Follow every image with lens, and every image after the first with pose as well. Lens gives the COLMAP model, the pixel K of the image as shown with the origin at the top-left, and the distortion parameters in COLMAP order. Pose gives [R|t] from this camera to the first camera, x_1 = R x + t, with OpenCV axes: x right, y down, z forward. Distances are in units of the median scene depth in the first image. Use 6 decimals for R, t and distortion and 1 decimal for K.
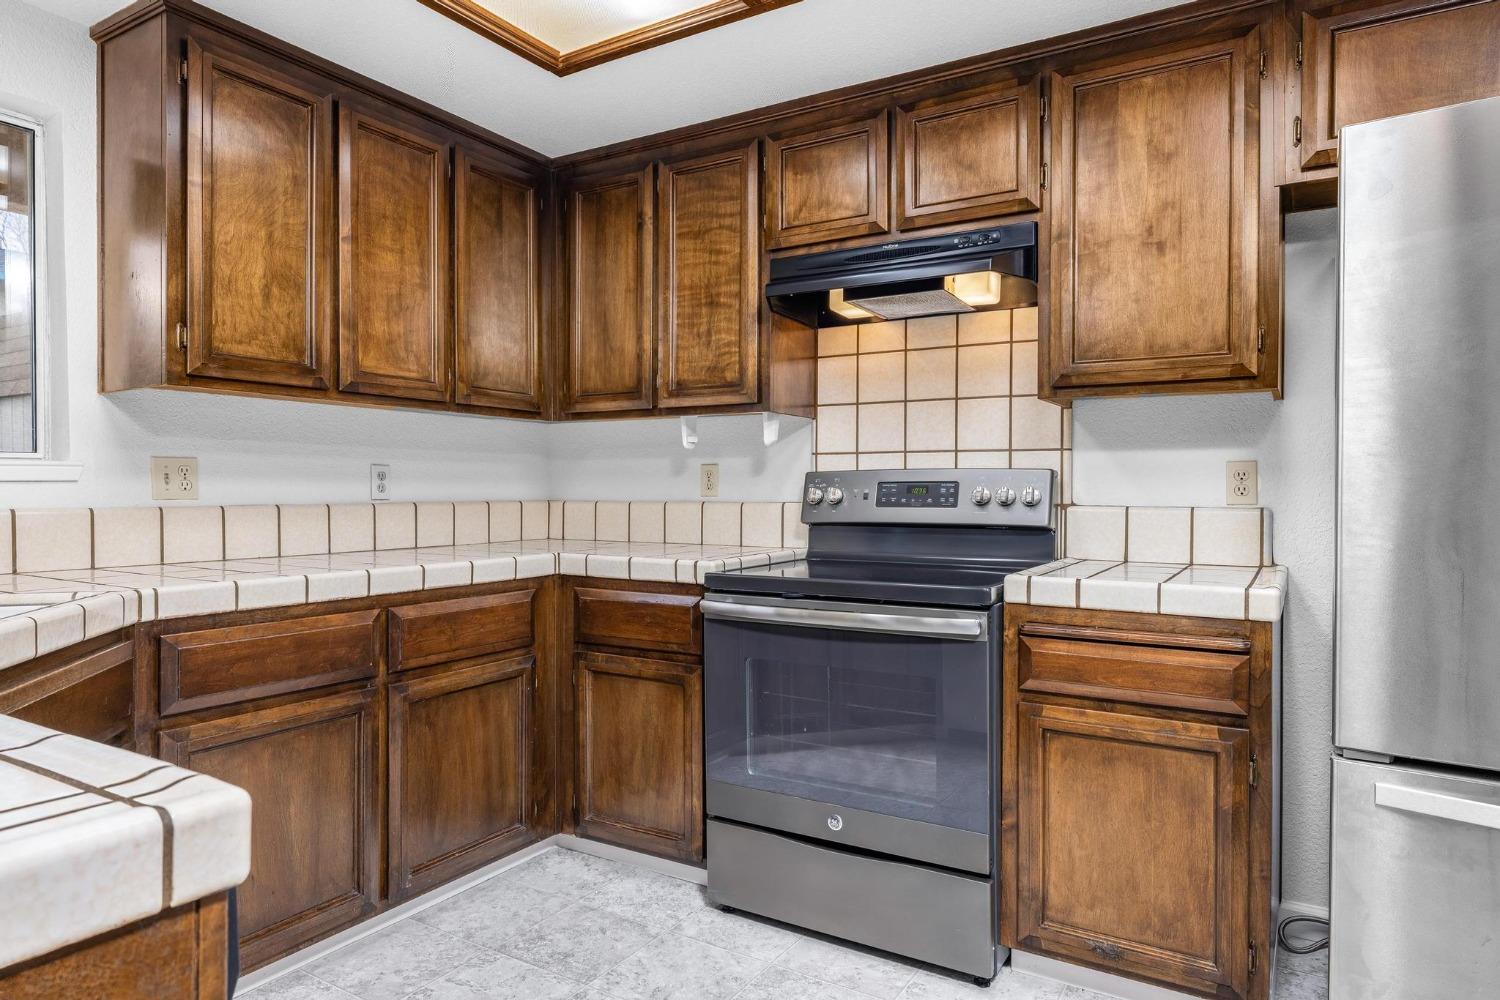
lens RADIAL K [[903.6, 0, 746.7], [0, 903.6, 491.8], [0, 0, 1]] dist [0.004502, 0.000387]
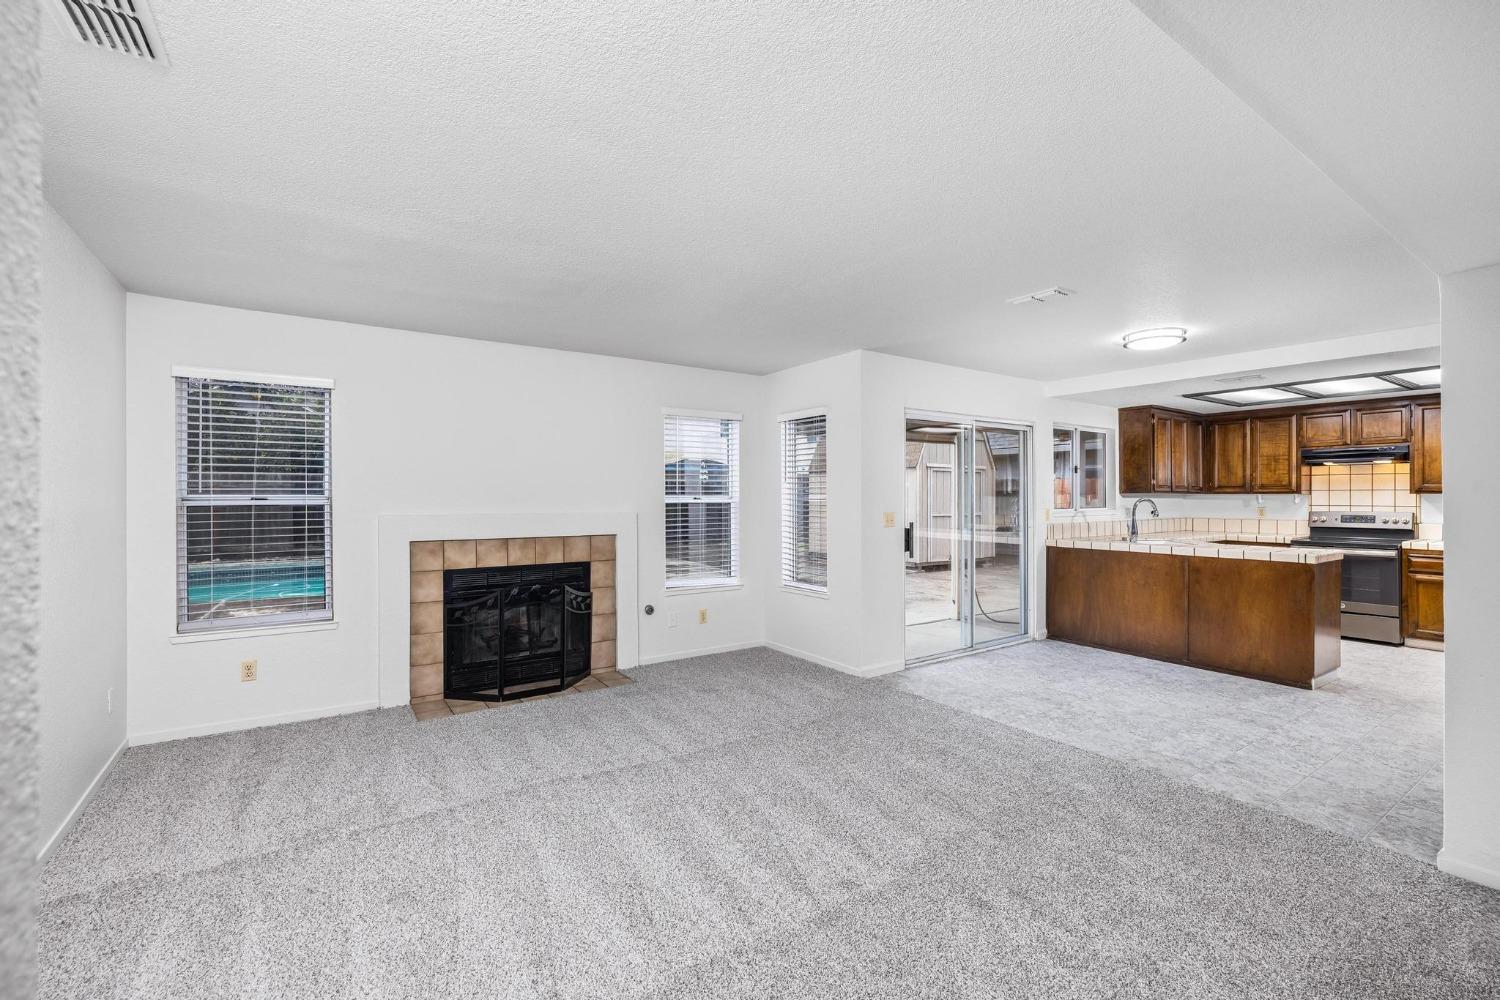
lens RADIAL K [[655.6, 0, 745.0], [0, 655.6, 493.0], [0, 0, 1]] dist [0.007727, 0.000571]
pose [[0.918643, -0.002471, -0.395080, -0.957240], [-0.002729, 0.999917, -0.012601, -0.058720], [0.395079, 0.012654, 0.918560, -2.202150]]
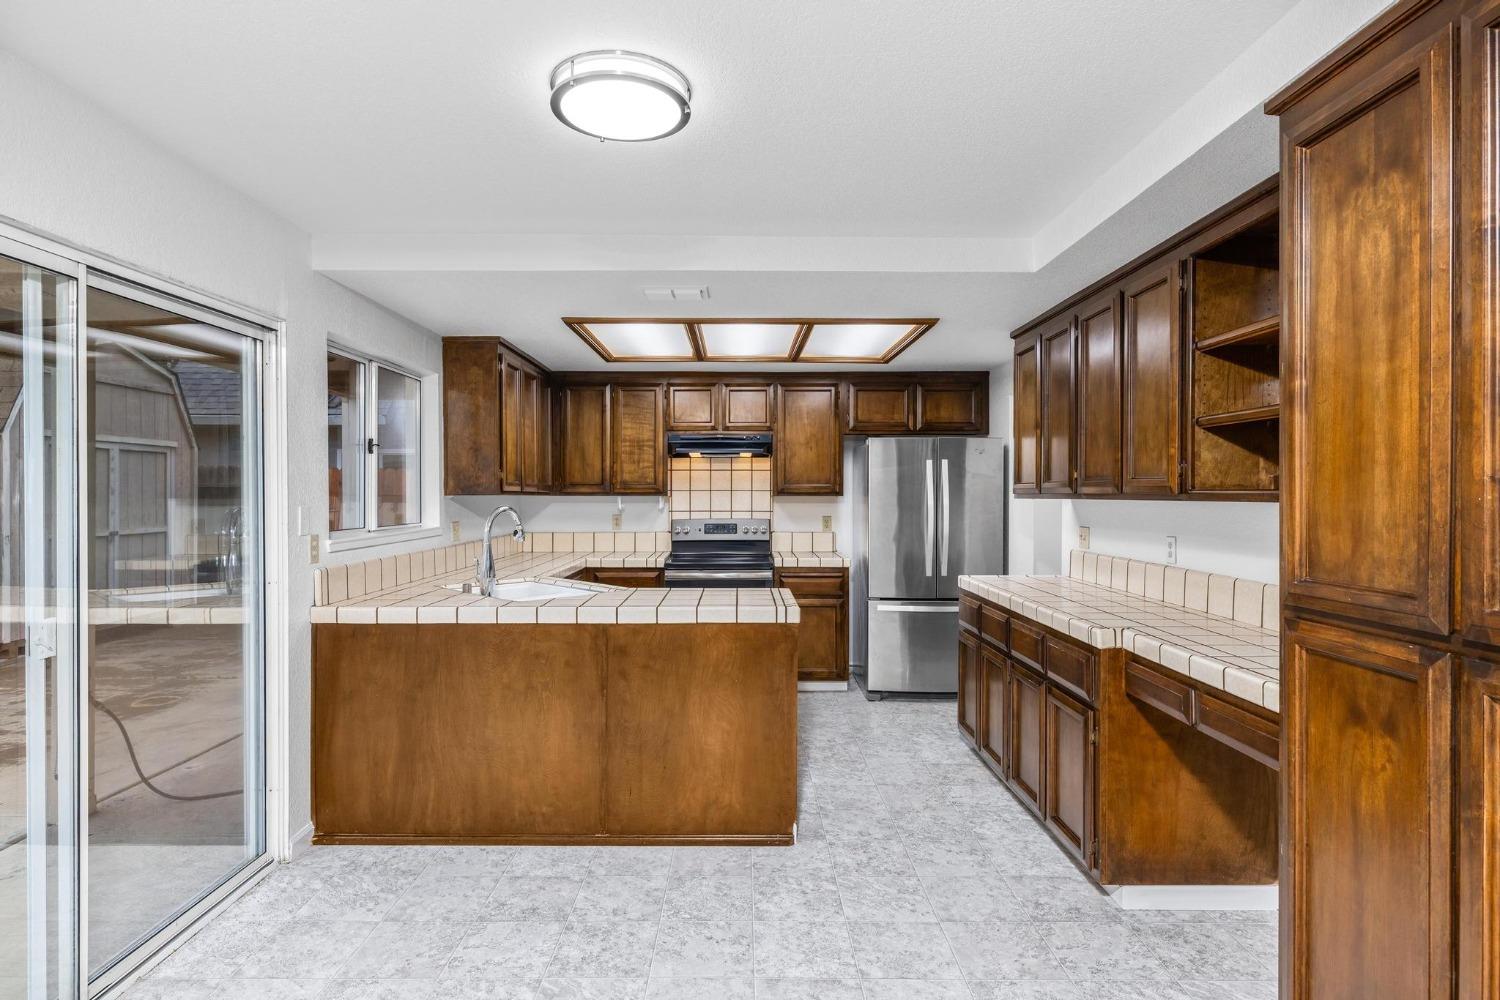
lens RADIAL K [[826.5, 0, 749.9], [0, 826.5, 499.4], [0, 0, 1]] dist [-0.003426, -0.000499]
pose [[0.857538, -0.003708, 0.514408, -0.967795], [0.003530, 0.999993, 0.001324, -0.085931], [-0.514409, 0.000681, 0.857545, -1.067849]]
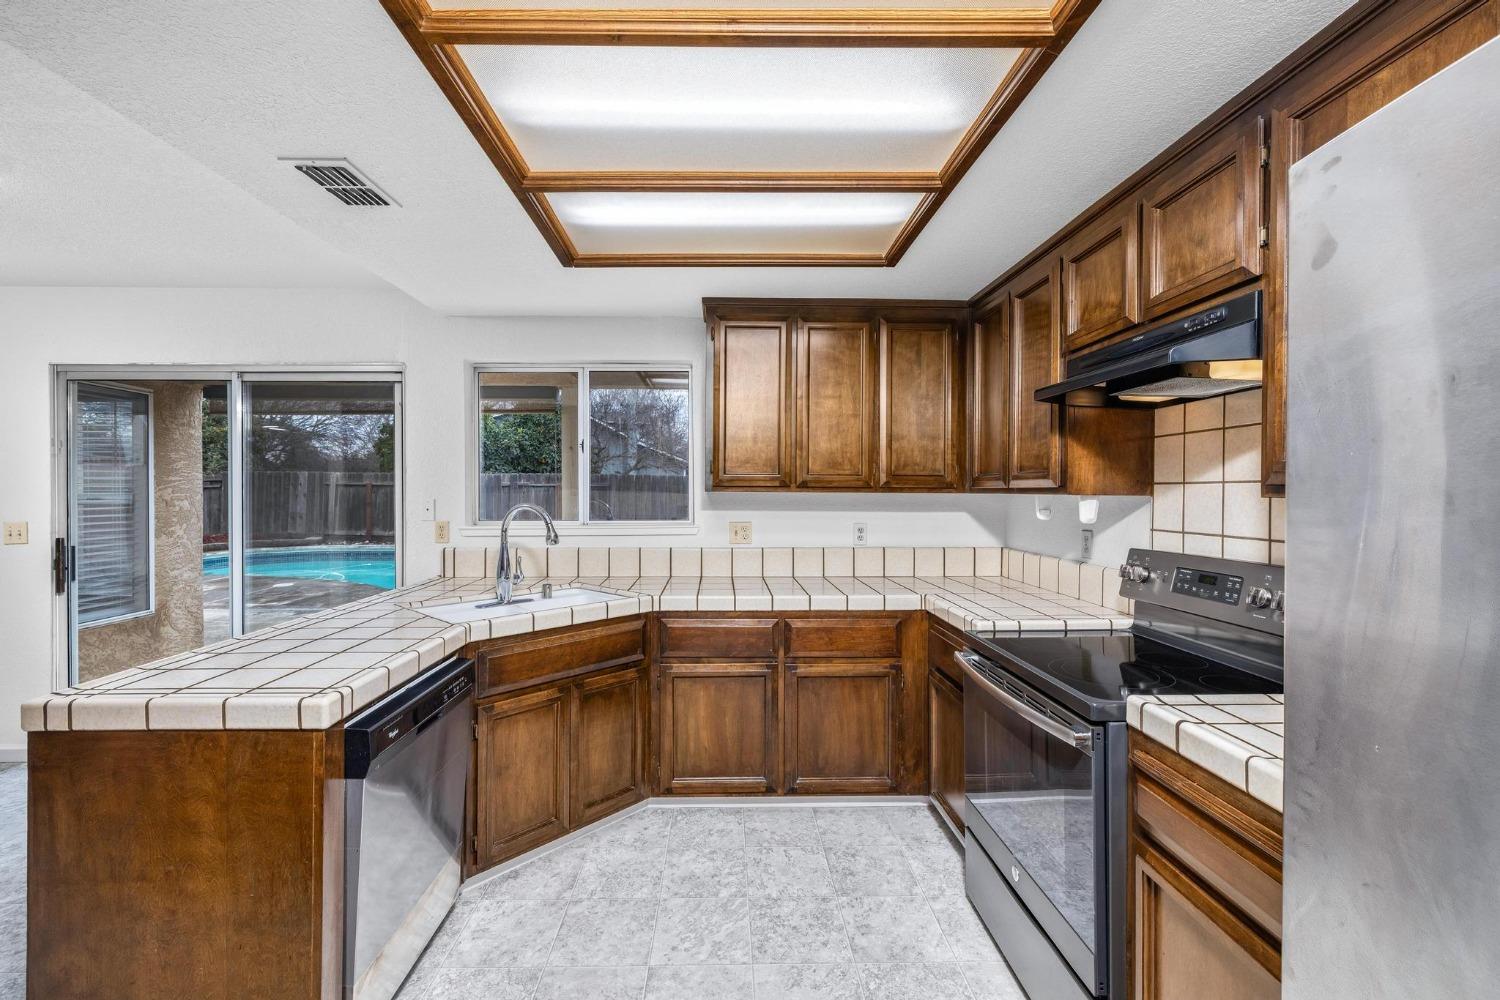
lens RADIAL K [[655.6, 0, 762.2], [0, 655.6, 494.0], [0, 0, 1]] dist [0.007727, 0.000571]
pose [[0.554726, 0.005699, -0.832014, 0.517930], [-0.005378, 0.999980, 0.003264, -0.094869], [0.832016, 0.002664, 0.554746, 0.236446]]
